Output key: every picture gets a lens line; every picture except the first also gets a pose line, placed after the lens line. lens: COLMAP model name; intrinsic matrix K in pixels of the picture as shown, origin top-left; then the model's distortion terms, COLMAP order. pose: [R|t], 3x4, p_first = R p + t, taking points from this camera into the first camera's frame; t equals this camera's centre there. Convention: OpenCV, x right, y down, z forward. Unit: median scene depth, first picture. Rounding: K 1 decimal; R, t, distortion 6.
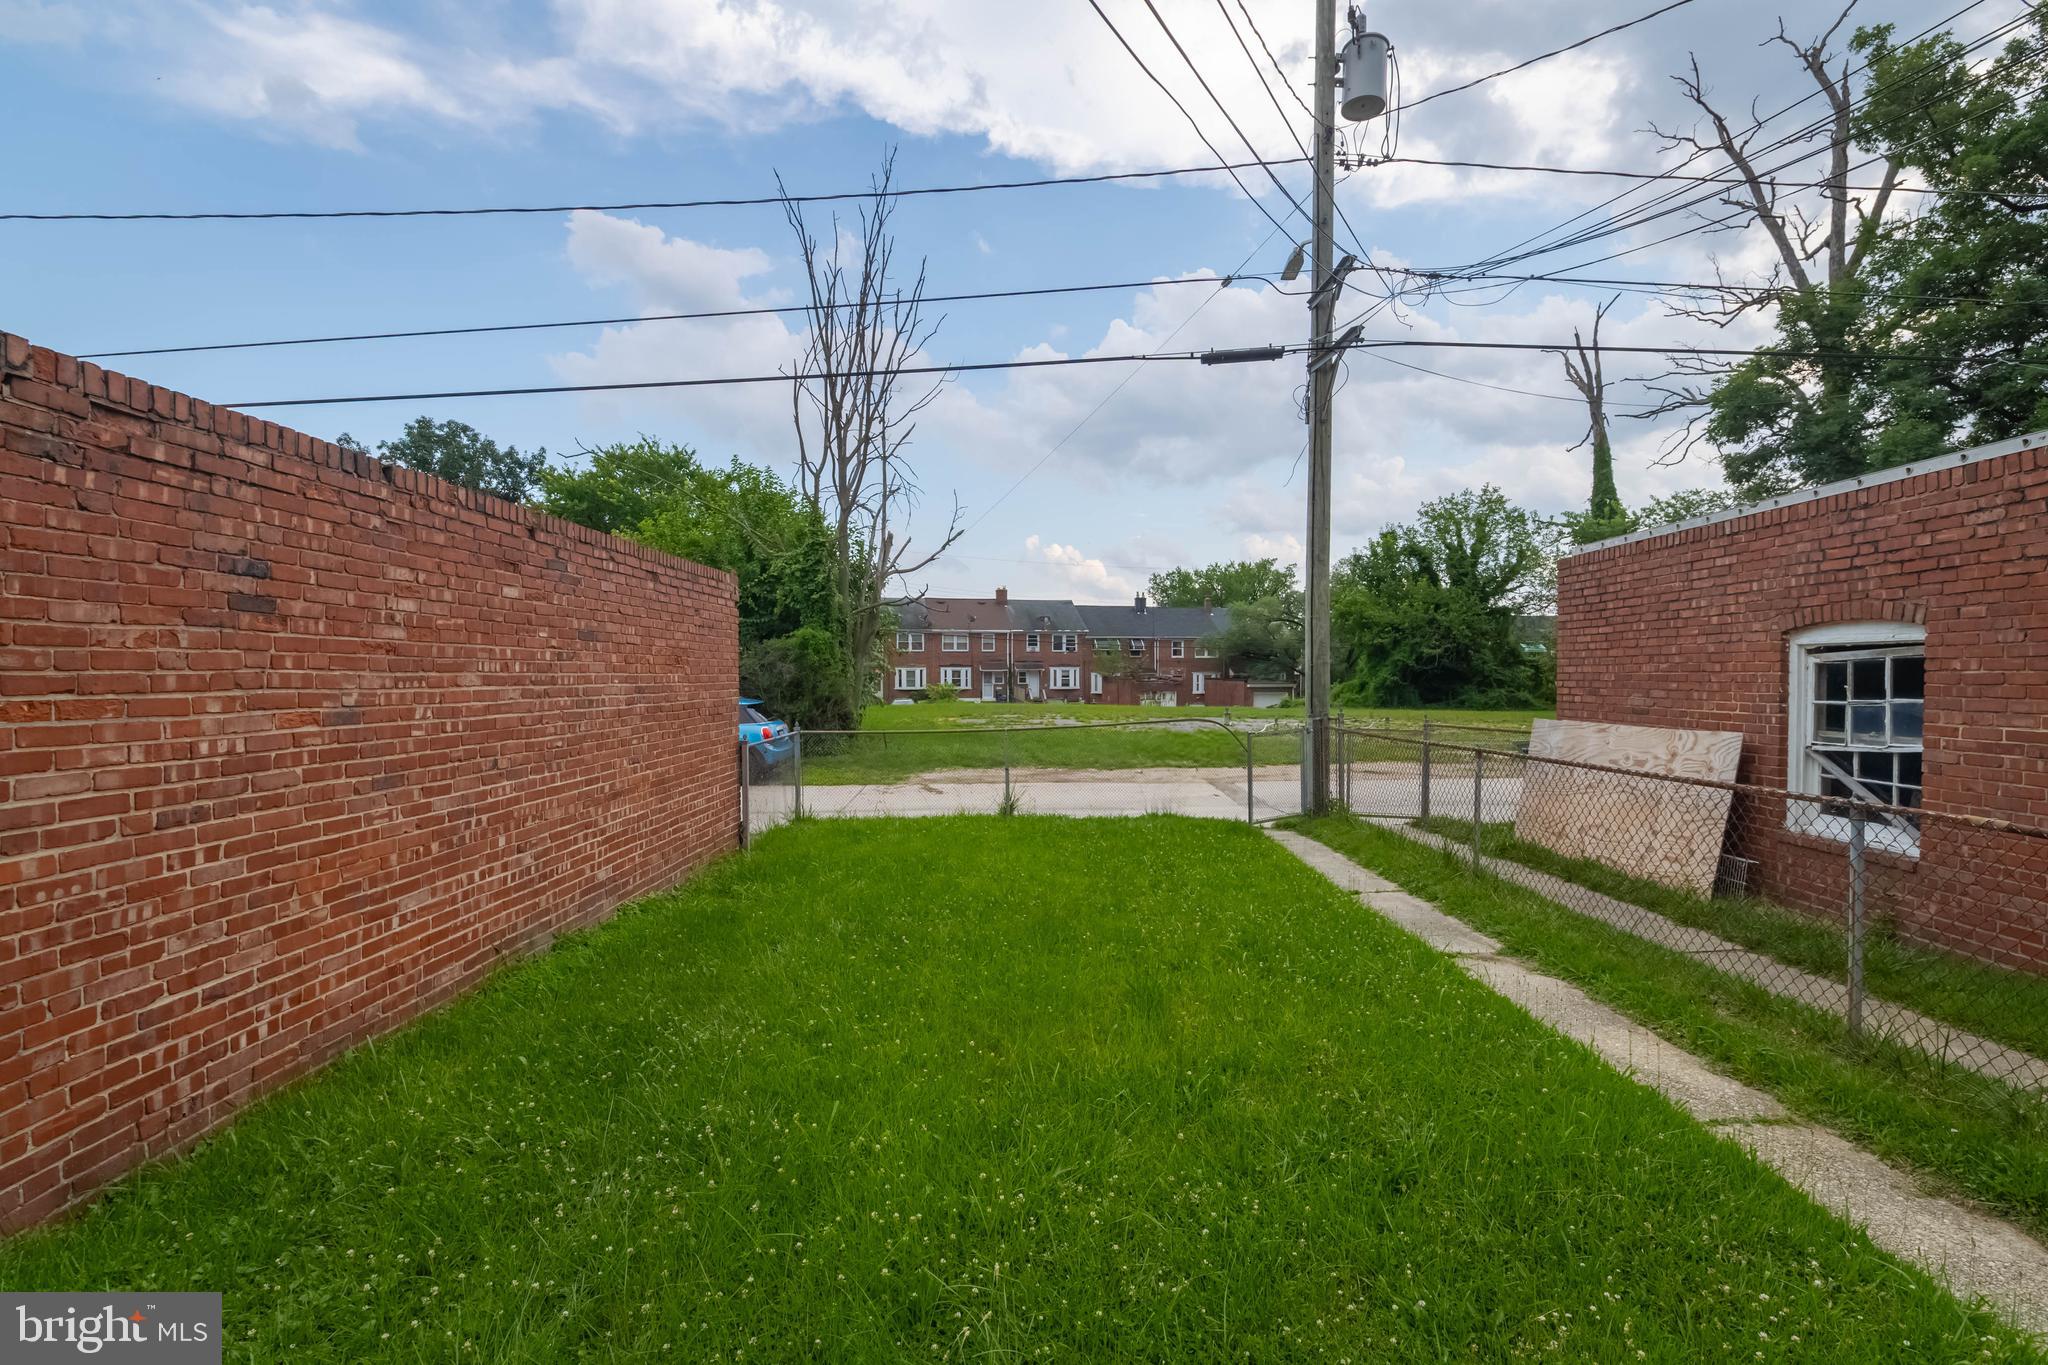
lens RADIAL K [[880.4, 0, 1024.2], [0, 880.4, 692.4], [0, 0, 1]] dist [-0.009830, -0.003199]
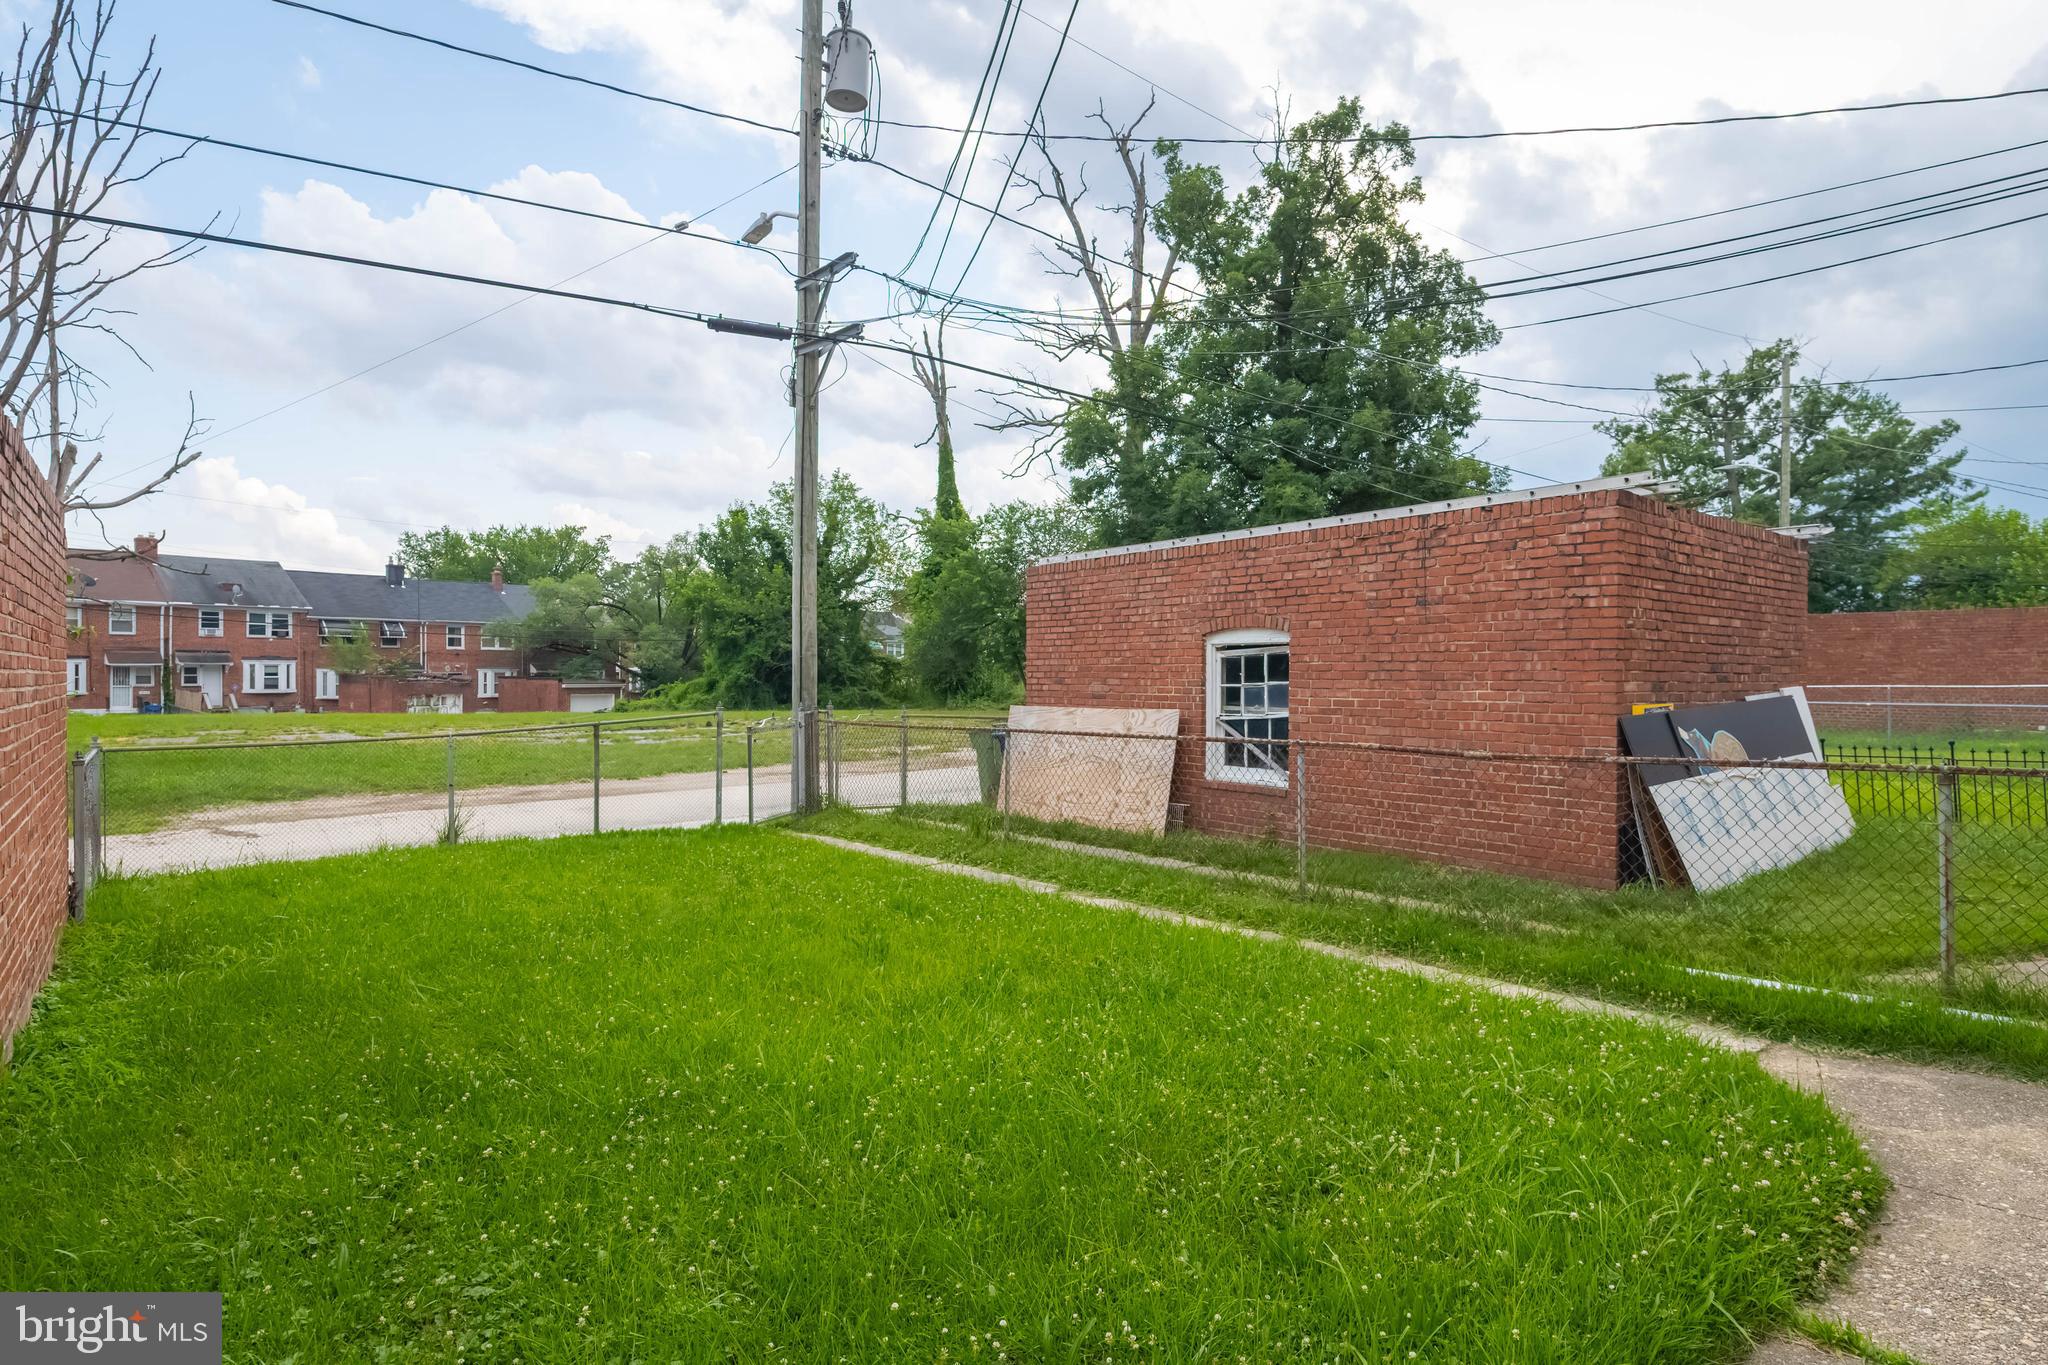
lens RADIAL K [[1074.3, 0, 1019.8], [0, 1074.3, 679.9], [0, 0, 1]] dist [0.012700, -0.000748]
pose [[0.776917, -0.002003, 0.629600, -0.234488], [0.010804, 0.999890, -0.010151, 0.009014], [-0.629510, 0.014689, 0.776853, -0.072983]]
